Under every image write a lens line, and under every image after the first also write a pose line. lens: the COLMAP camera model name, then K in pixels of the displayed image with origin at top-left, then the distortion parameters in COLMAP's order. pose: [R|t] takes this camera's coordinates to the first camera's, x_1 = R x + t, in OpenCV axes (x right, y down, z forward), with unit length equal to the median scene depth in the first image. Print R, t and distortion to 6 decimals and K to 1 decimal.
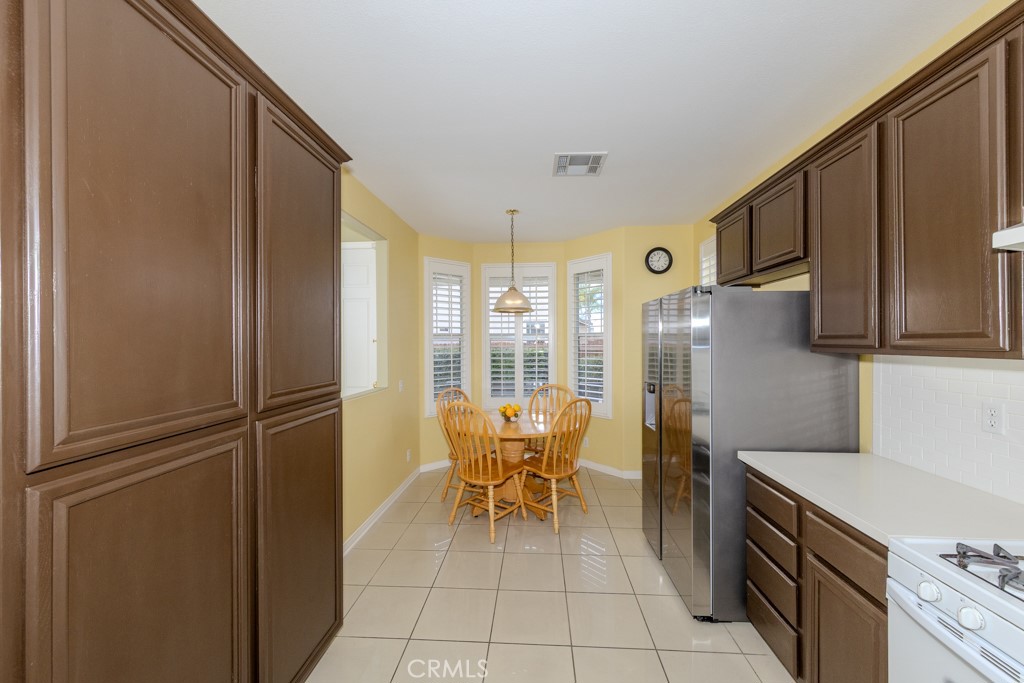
lens RADIAL K [[384.9, 0, 512.0], [0, 384.9, 341.5], [0, 0, 1]] dist [-0.000302, -0.000073]
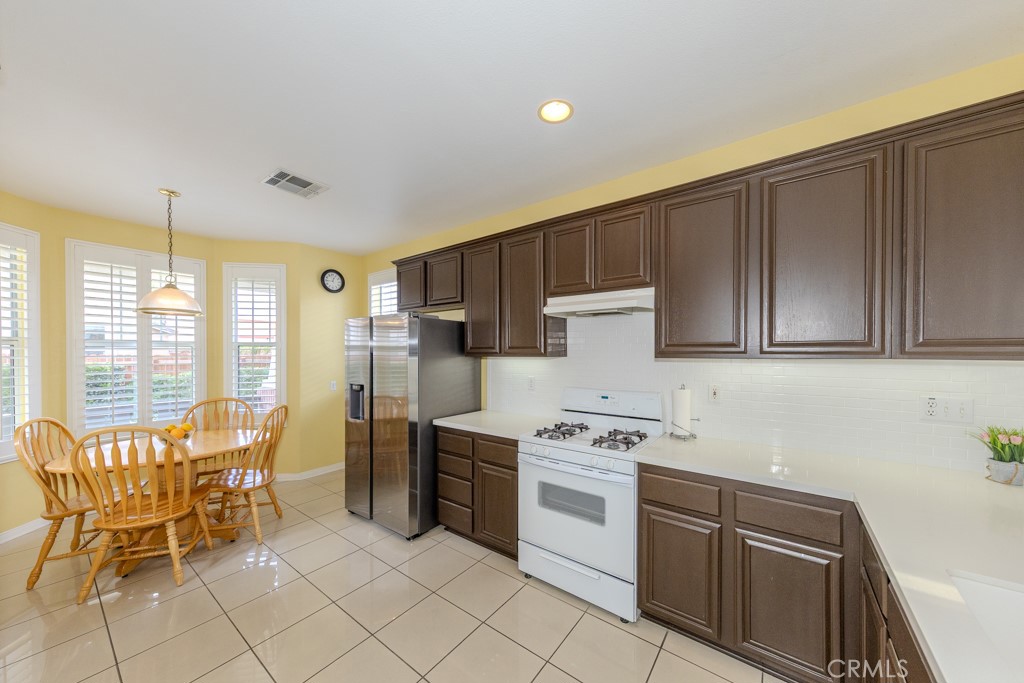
lens RADIAL K [[354.2, 0, 515.1], [0, 354.2, 355.0], [0, 0, 1]] dist [0.002284, 0.000107]
pose [[0.547695, -0.000404, 0.836678, -0.263338], [-0.000854, 0.999999, 0.001042, 0.010559], [-0.836678, -0.001285, 0.547694, -0.044042]]
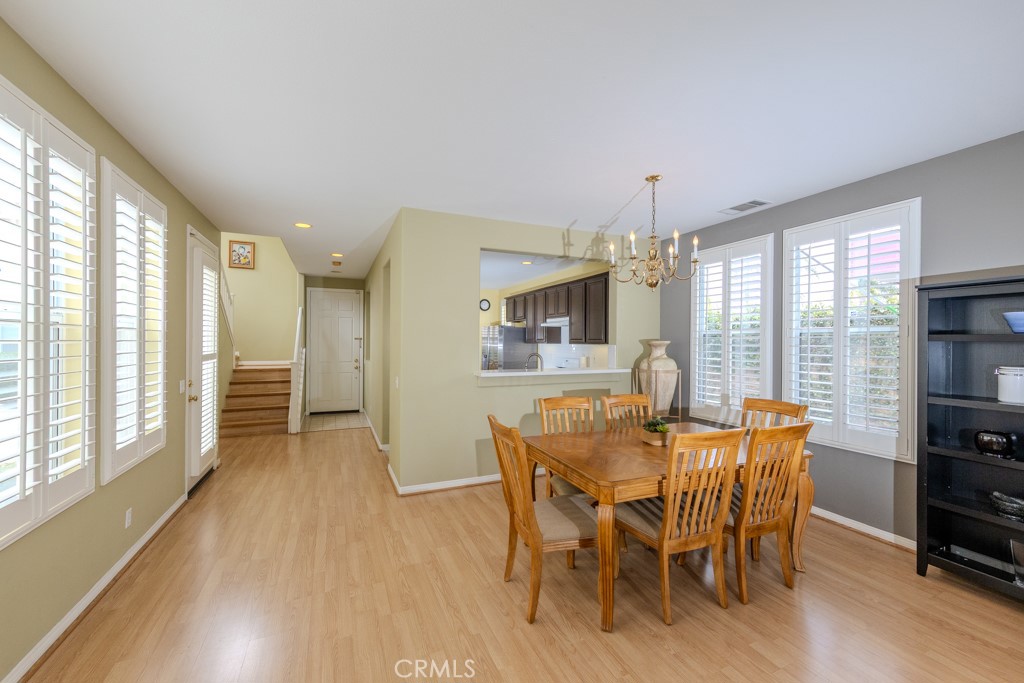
lens RADIAL K [[414.0, 0, 514.1], [0, 414.0, 342.9], [0, 0, 1]] dist [0.010639, 0.000073]
pose [[0.888761, 0.011995, 0.458214, -0.740226], [-0.012810, 0.999917, -0.001330, 0.016885], [-0.458192, -0.004687, 0.888841, -1.587220]]
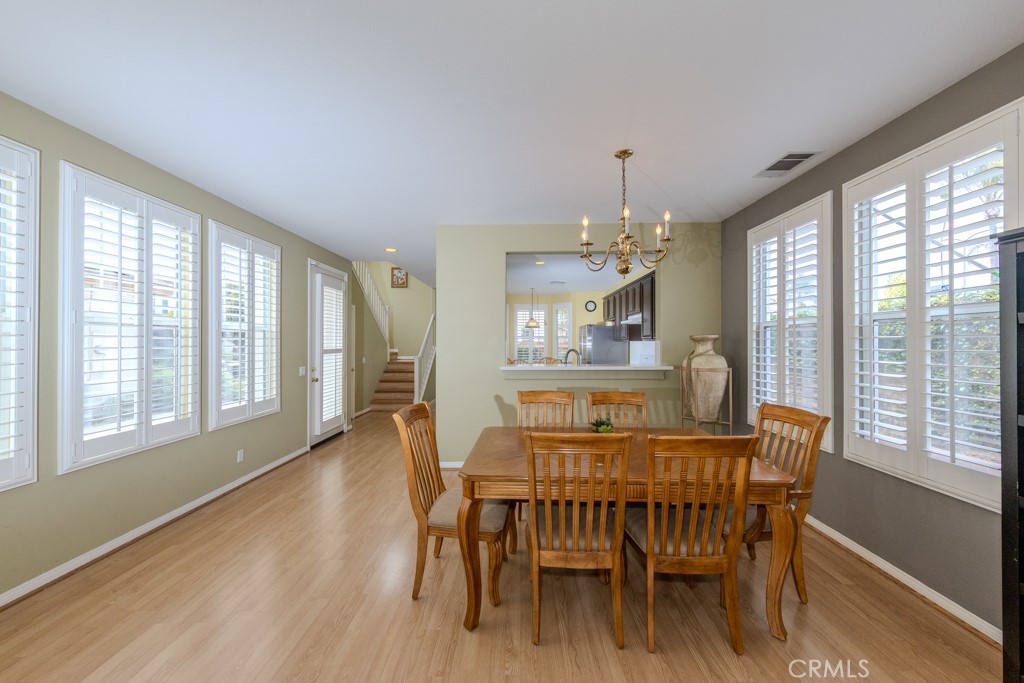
lens RADIAL K [[368.5, 0, 512.0], [0, 368.5, 341.5], [0, 0, 1]] dist [0.000281, -0.000177]
pose [[0.998973, 0.007242, 0.044738, -0.272173], [-0.007089, 0.999968, -0.003571, 0.029269], [-0.044762, 0.003250, 0.998992, -1.640851]]
